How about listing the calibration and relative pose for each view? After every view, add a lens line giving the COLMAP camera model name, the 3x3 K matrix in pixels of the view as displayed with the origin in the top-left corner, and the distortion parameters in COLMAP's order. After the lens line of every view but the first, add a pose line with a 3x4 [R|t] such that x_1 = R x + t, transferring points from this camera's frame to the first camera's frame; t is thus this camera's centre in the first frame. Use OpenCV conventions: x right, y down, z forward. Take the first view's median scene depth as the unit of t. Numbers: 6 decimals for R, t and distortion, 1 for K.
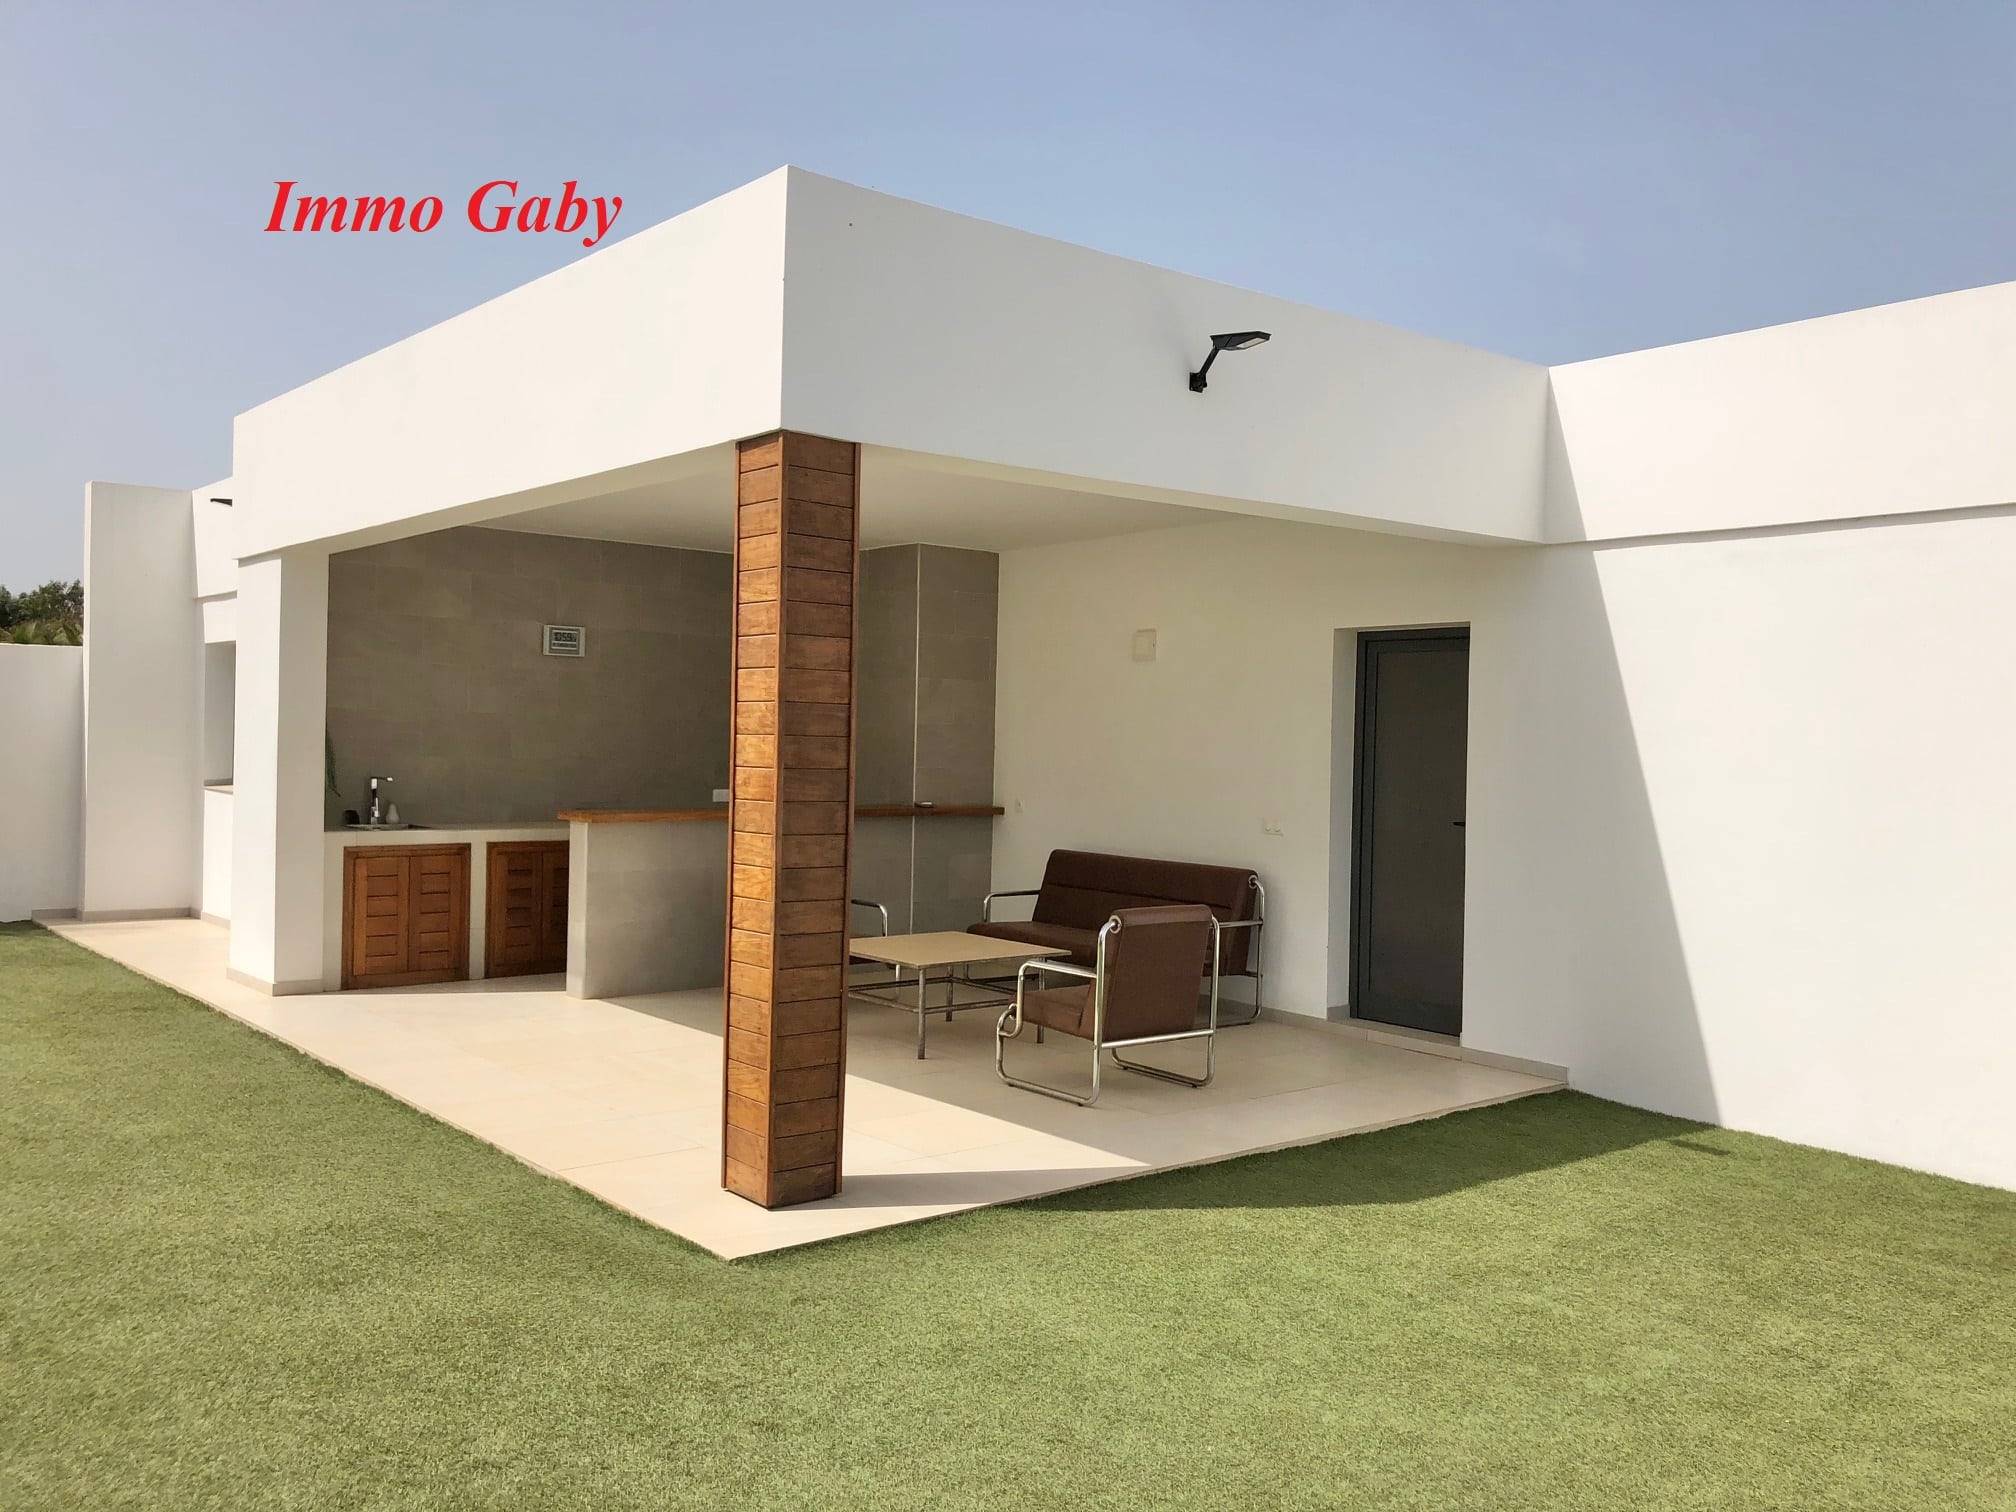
lens RADIAL K [[1673.8, 0, 1010.4], [0, 1673.8, 759.2], [0, 0, 1]] dist [0.020155, 0.004610]
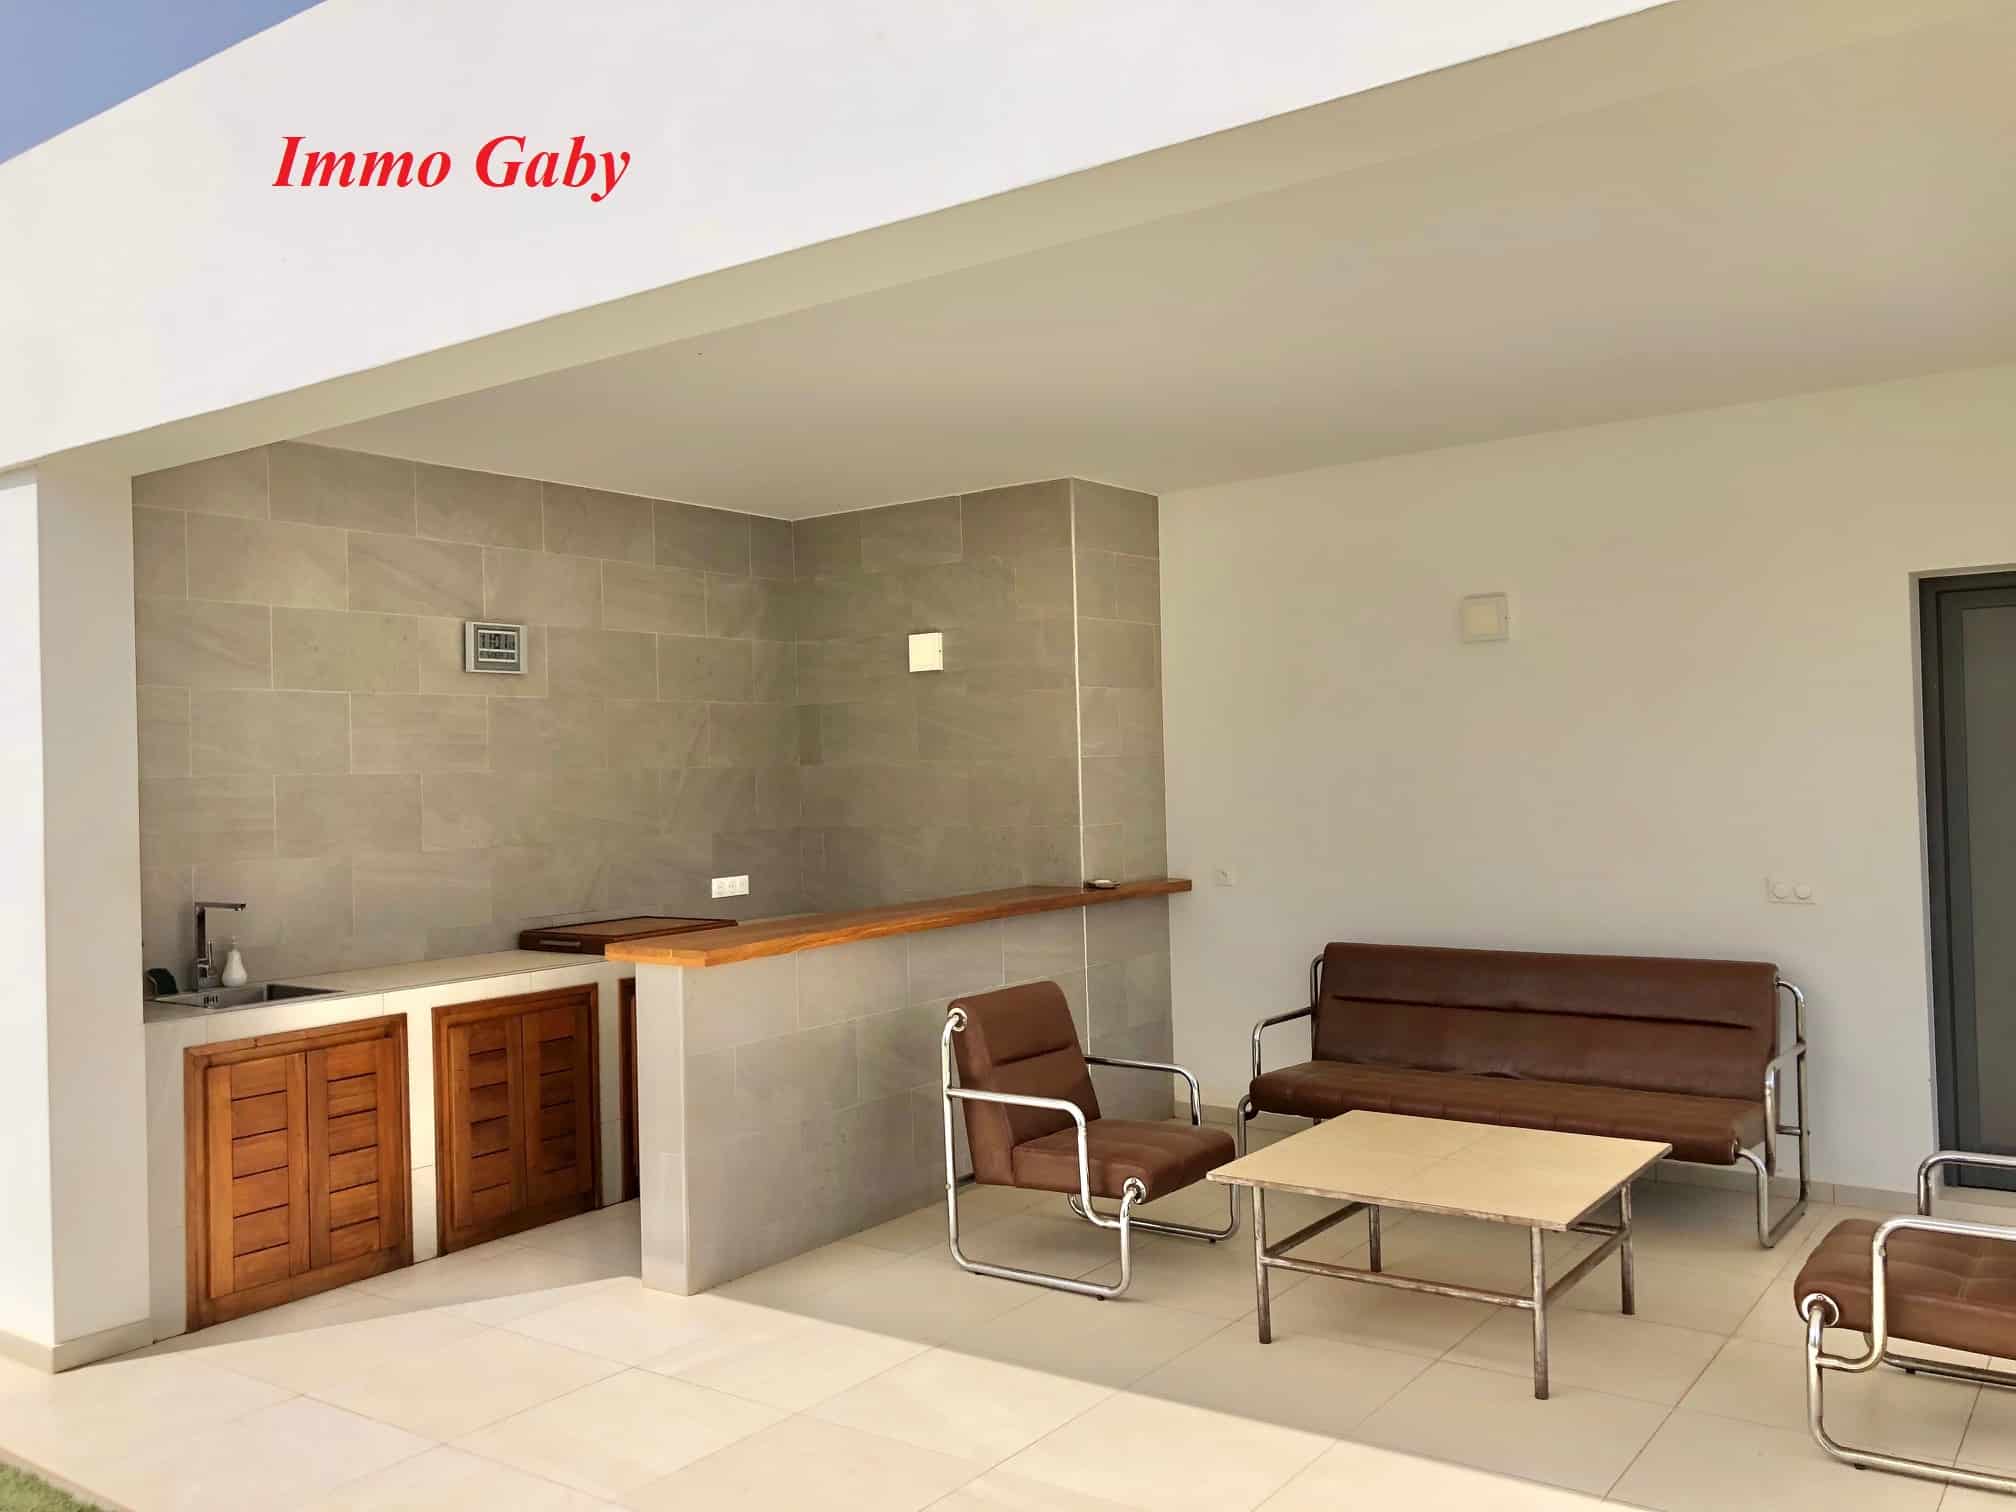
lens RADIAL K [[1673.8, 0, 1004.0], [0, 1673.8, 753.3], [0, 0, 1]] dist [0.020155, 0.004610]
pose [[0.970409, -0.046641, 0.236918, -0.257576], [0.052786, 0.998412, -0.019657, -0.013350], [-0.235625, 0.031581, 0.971331, 0.418608]]
